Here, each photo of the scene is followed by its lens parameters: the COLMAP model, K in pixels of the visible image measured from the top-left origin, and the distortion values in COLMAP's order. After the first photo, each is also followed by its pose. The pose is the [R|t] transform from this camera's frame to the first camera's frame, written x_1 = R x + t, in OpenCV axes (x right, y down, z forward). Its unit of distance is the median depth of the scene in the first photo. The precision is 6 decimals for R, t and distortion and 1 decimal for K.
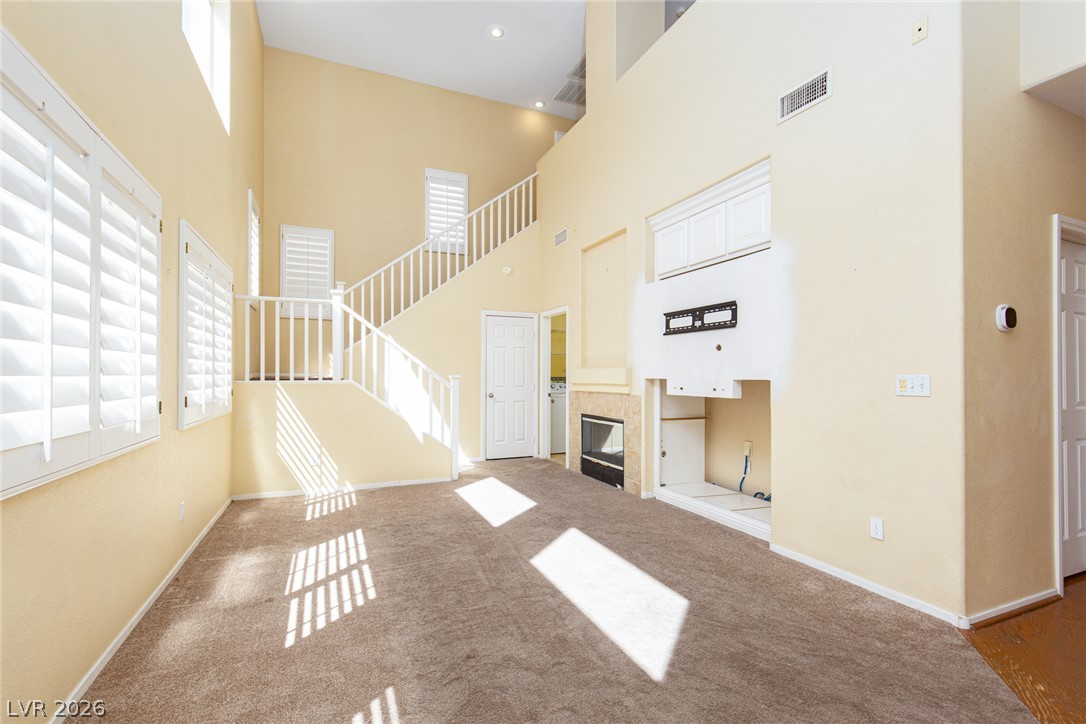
lens RADIAL K [[487.8, 0, 541.8], [0, 487.8, 364.9], [0, 0, 1]] dist [0.012066, 0.000574]
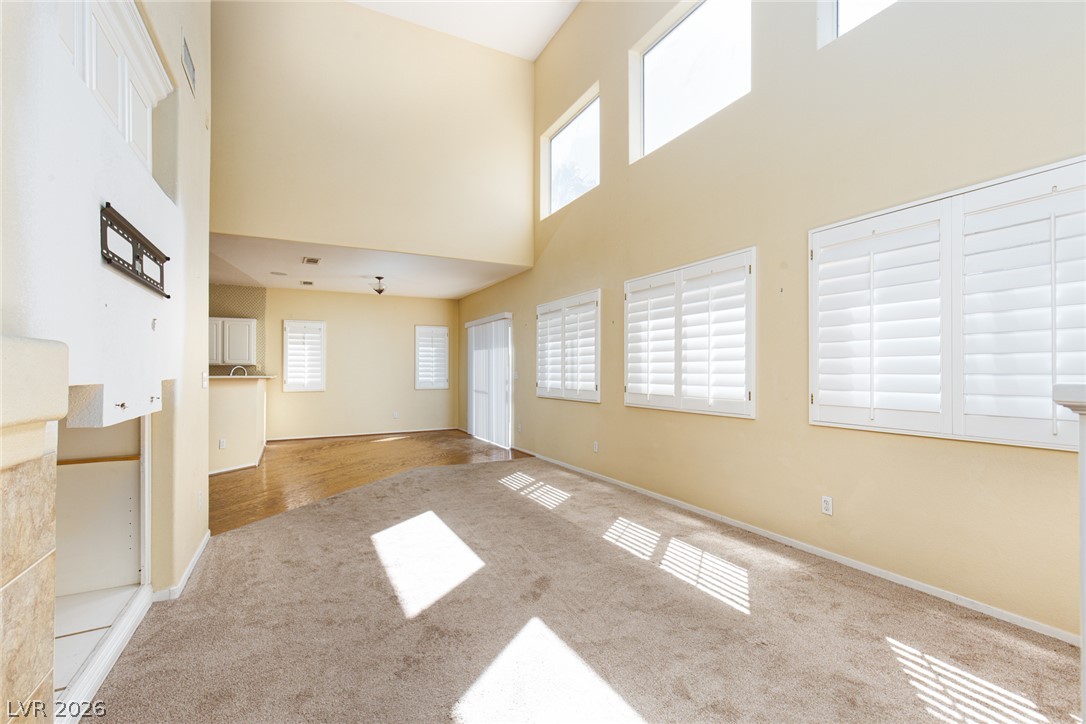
lens RADIAL K [[487.8, 0, 548.8], [0, 487.8, 371.4], [0, 0, 1]] dist [0.012066, 0.000574]
pose [[-0.996485, -0.001672, -0.083750, -0.051240], [-0.000372, 0.999879, -0.015537, 0.025078], [0.083766, -0.015451, -0.996366, 1.611750]]
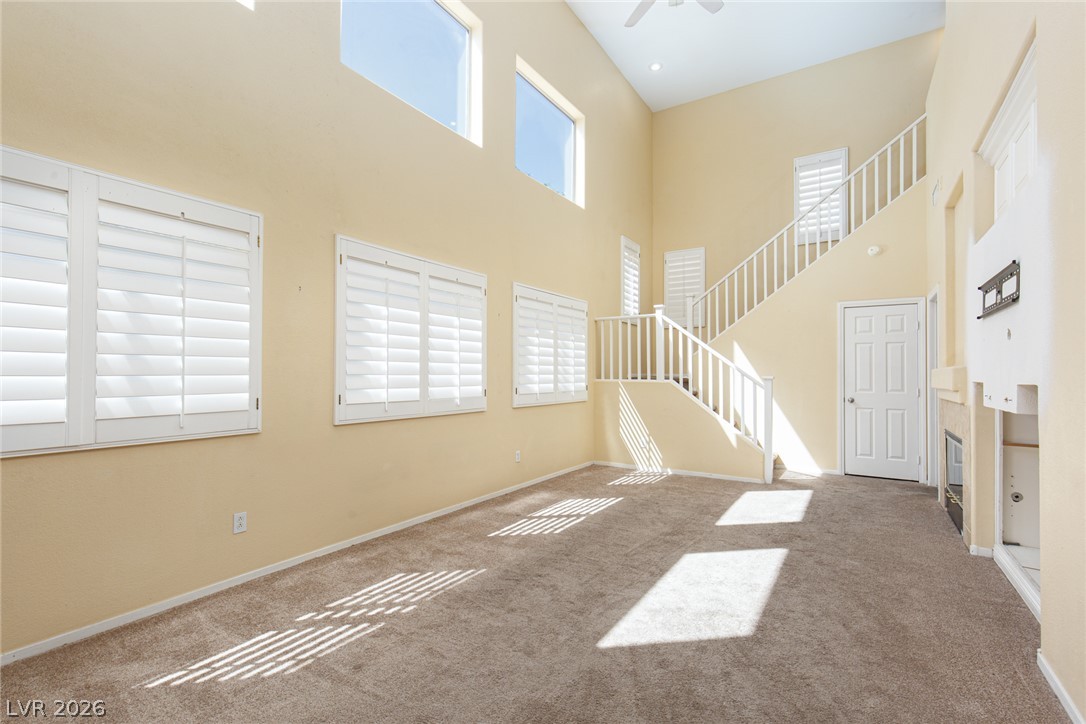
lens RADIAL K [[487.8, 0, 546.0], [0, 487.8, 364.2], [0, 0, 1]] dist [0.012066, 0.000574]
pose [[0.559638, -0.015765, -0.828587, 0.560082], [0.012176, 0.999868, -0.010801, 0.003810], [0.828648, -0.004044, 0.559756, 0.129044]]
